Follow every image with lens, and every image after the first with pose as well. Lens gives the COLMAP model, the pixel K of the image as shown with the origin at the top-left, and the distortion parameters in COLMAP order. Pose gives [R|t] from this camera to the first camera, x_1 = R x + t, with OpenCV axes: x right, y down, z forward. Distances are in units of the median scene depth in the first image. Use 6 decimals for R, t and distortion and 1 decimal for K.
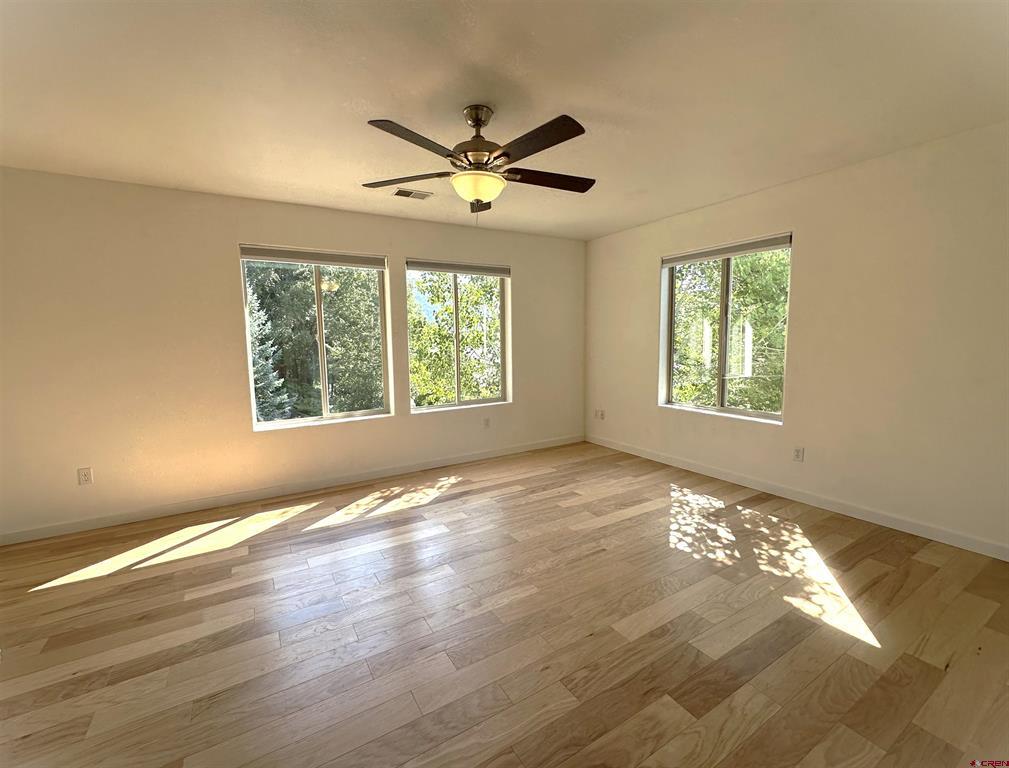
lens RADIAL K [[429.3, 0, 502.2], [0, 429.3, 380.6], [0, 0, 1]] dist [-0.004061, 0.000089]
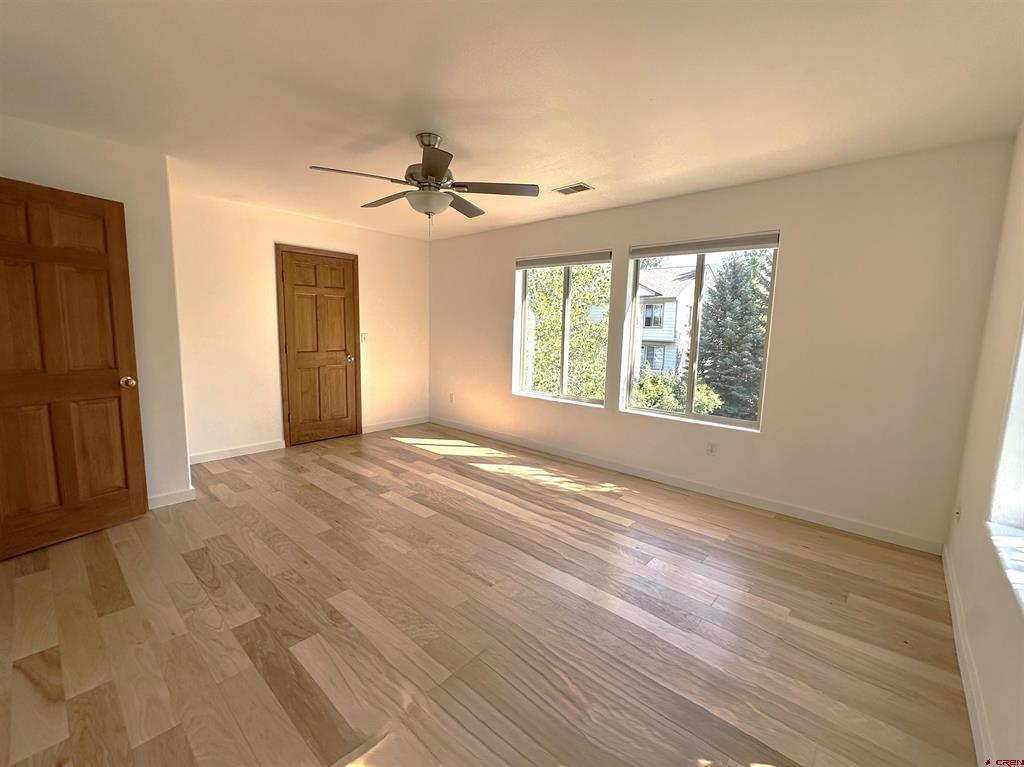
lens RADIAL K [[438.7, 0, 509.5], [0, 438.7, 385.3], [0, 0, 1]] dist [-0.003845, -0.000196]
pose [[0.289653, 0.151125, -0.945125, 0.812905], [-0.126005, 0.984883, 0.118866, -0.083204], [0.948801, 0.084661, 0.304317, 0.593356]]
